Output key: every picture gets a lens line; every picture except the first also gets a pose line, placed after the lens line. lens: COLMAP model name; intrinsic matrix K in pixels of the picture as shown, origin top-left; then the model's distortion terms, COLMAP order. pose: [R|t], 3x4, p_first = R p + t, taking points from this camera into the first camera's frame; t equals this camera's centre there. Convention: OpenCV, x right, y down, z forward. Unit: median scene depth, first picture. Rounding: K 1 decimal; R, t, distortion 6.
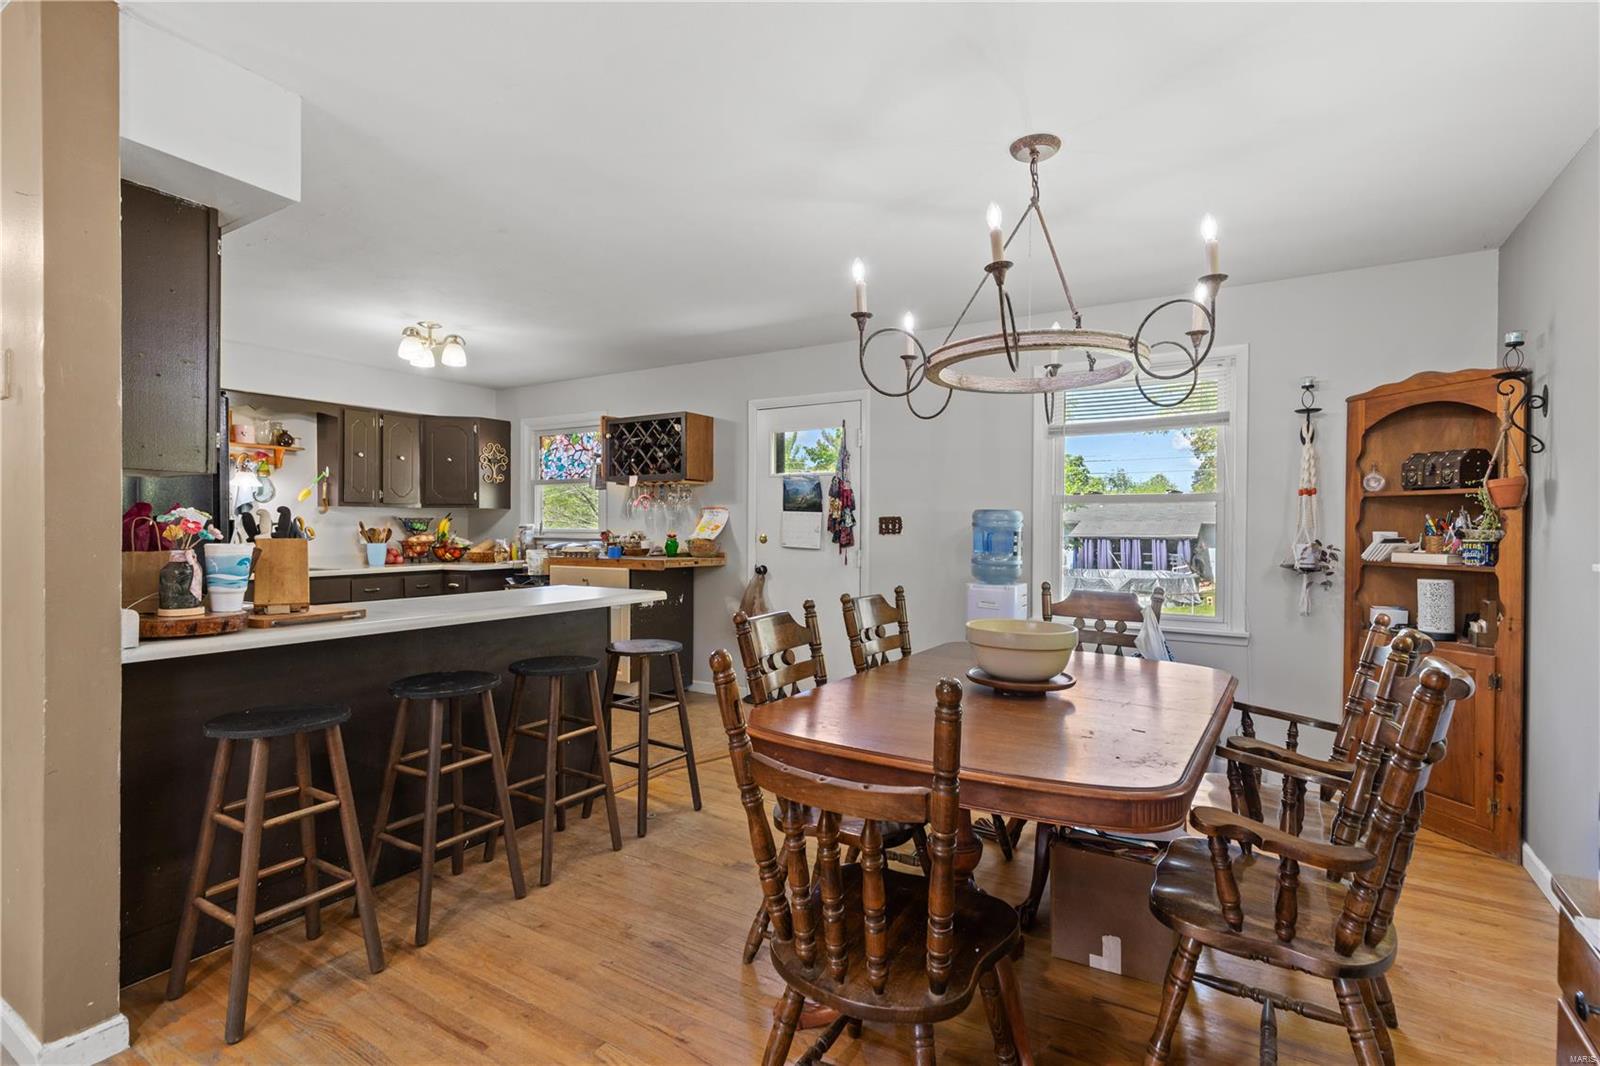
lens RADIAL K [[738.8, 0, 835.4], [0, 738.8, 532.6], [0, 0, 1]] dist [0.013643, -0.001237]
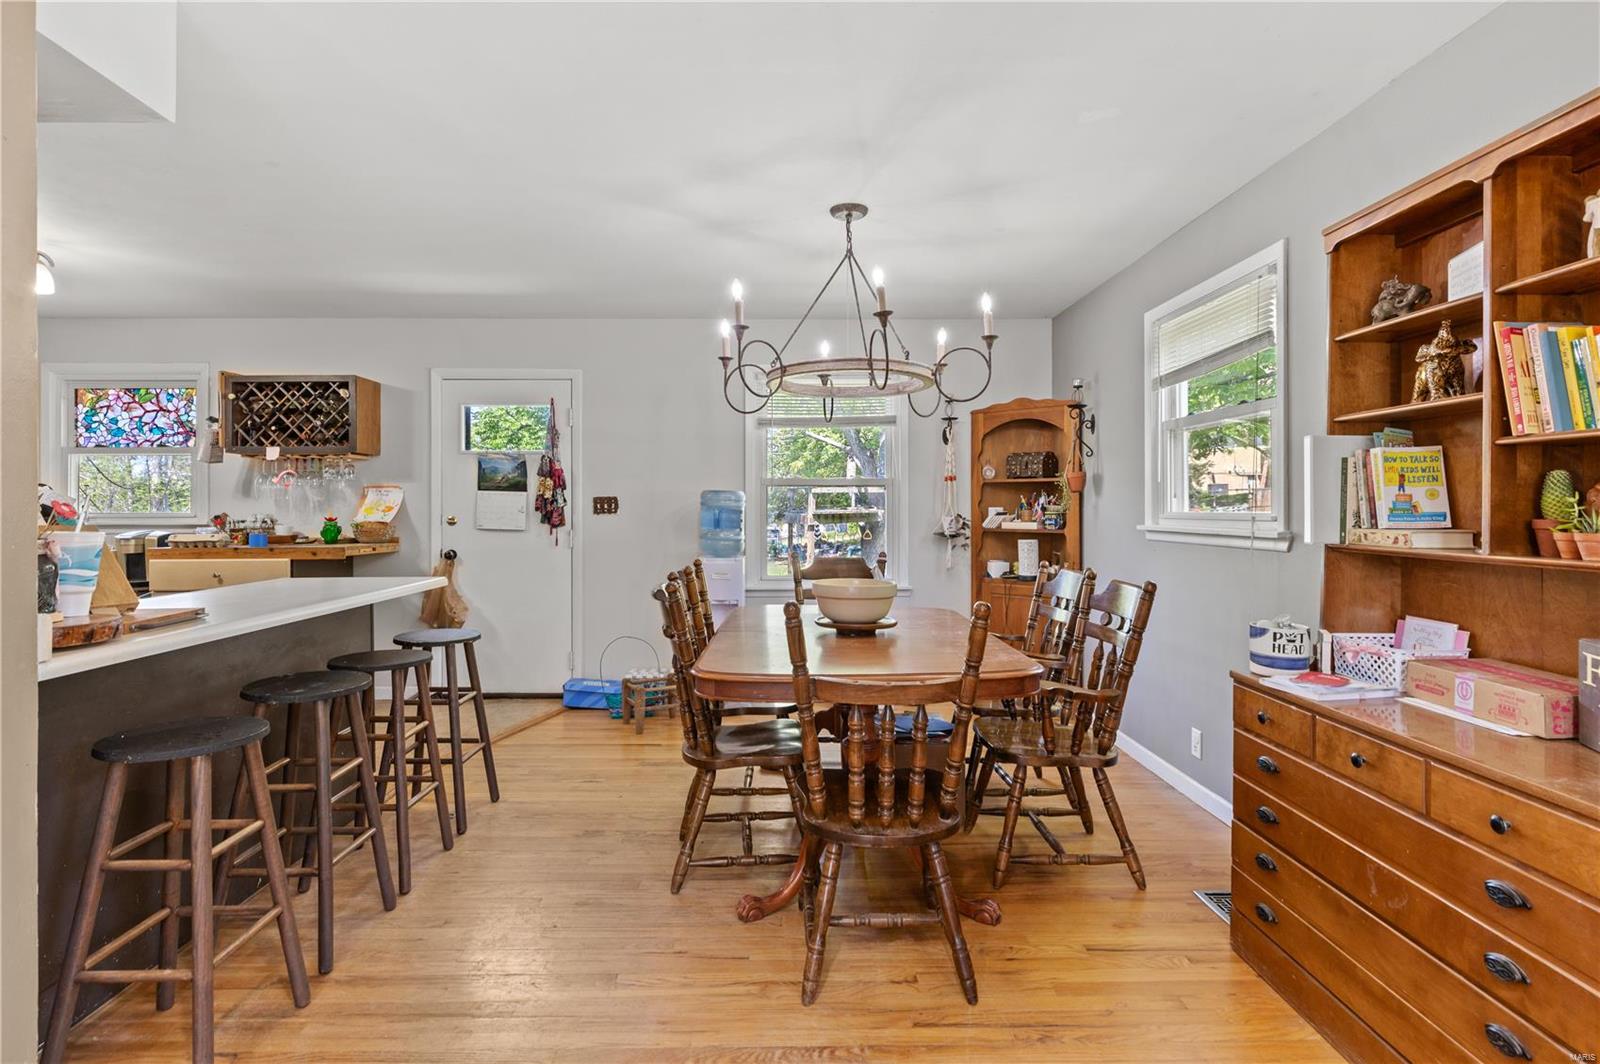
lens RADIAL K [[786.7, 0, 782.8], [0, 786.7, 504.5], [0, 0, 1]] dist [0.004540, -0.000991]
pose [[0.858536, -0.005348, 0.512725, -0.365620], [0.010649, 0.999916, -0.007401, -0.000185], [-0.512642, 0.011814, 0.858521, -0.075319]]
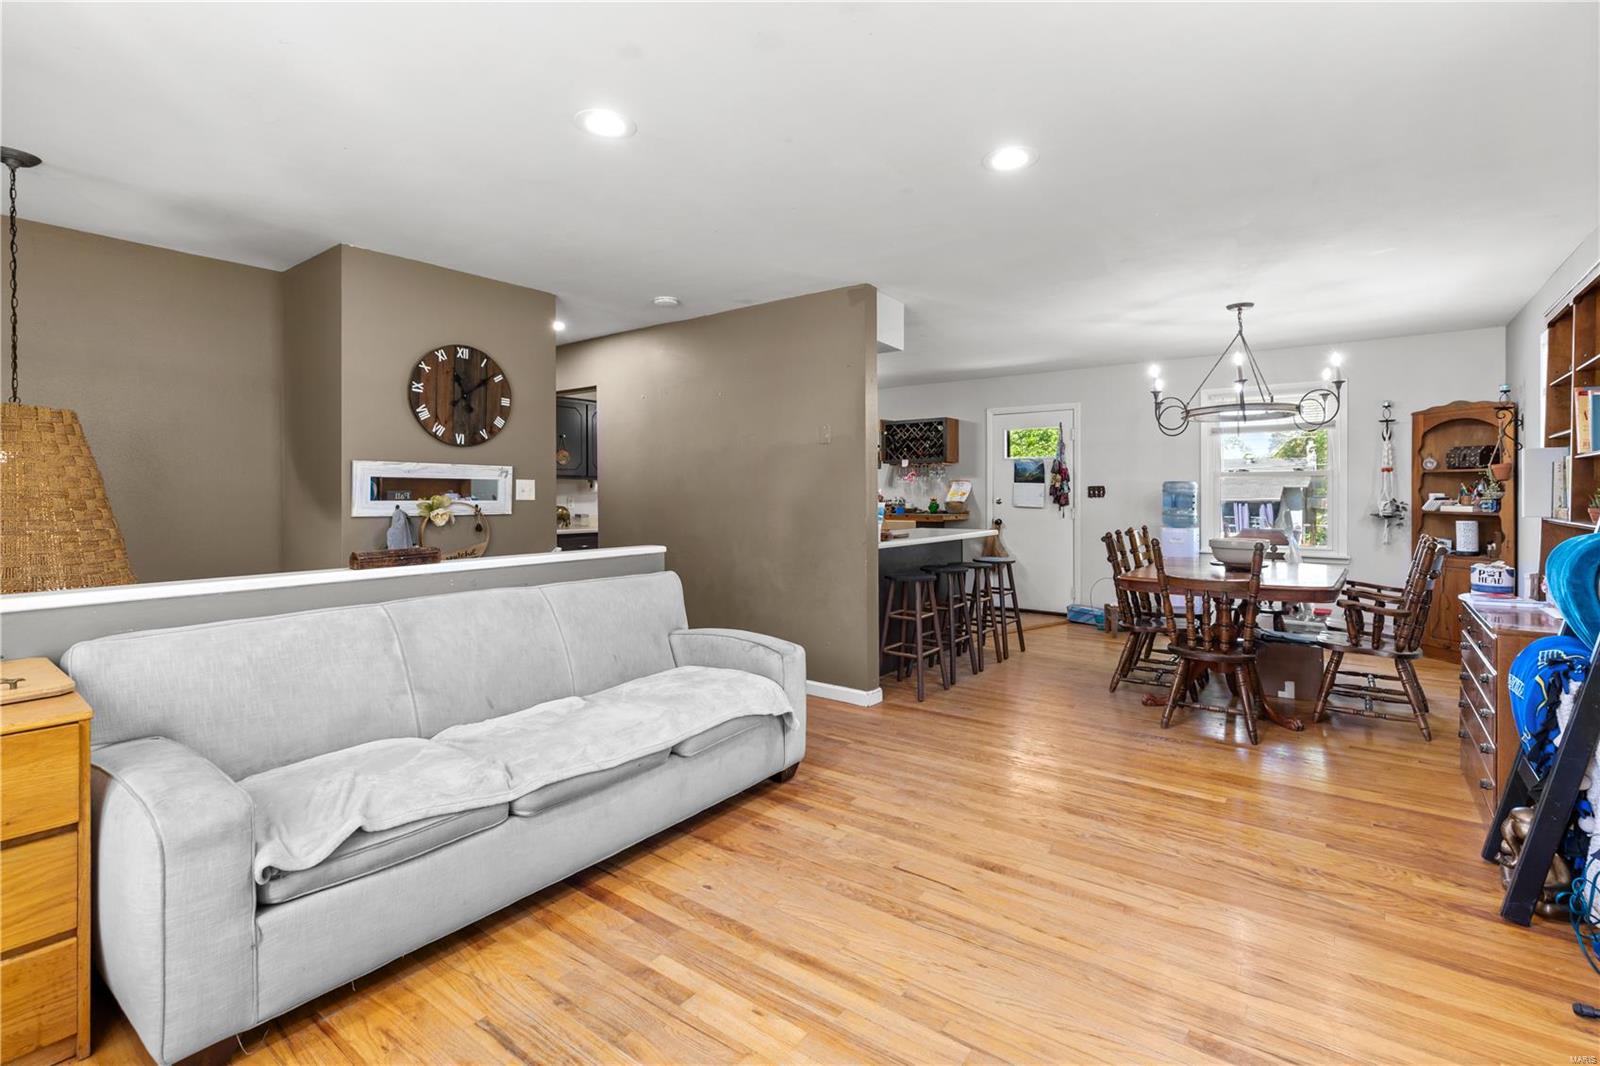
lens RADIAL K [[738.8, 0, 817.8], [0, 738.8, 495.3], [0, 0, 1]] dist [0.013643, -0.001237]
pose [[0.995602, -0.006750, -0.093437, -0.479812], [0.006255, 0.999965, -0.005587, 0.003641], [0.093471, 0.004978, 0.995610, -0.780611]]
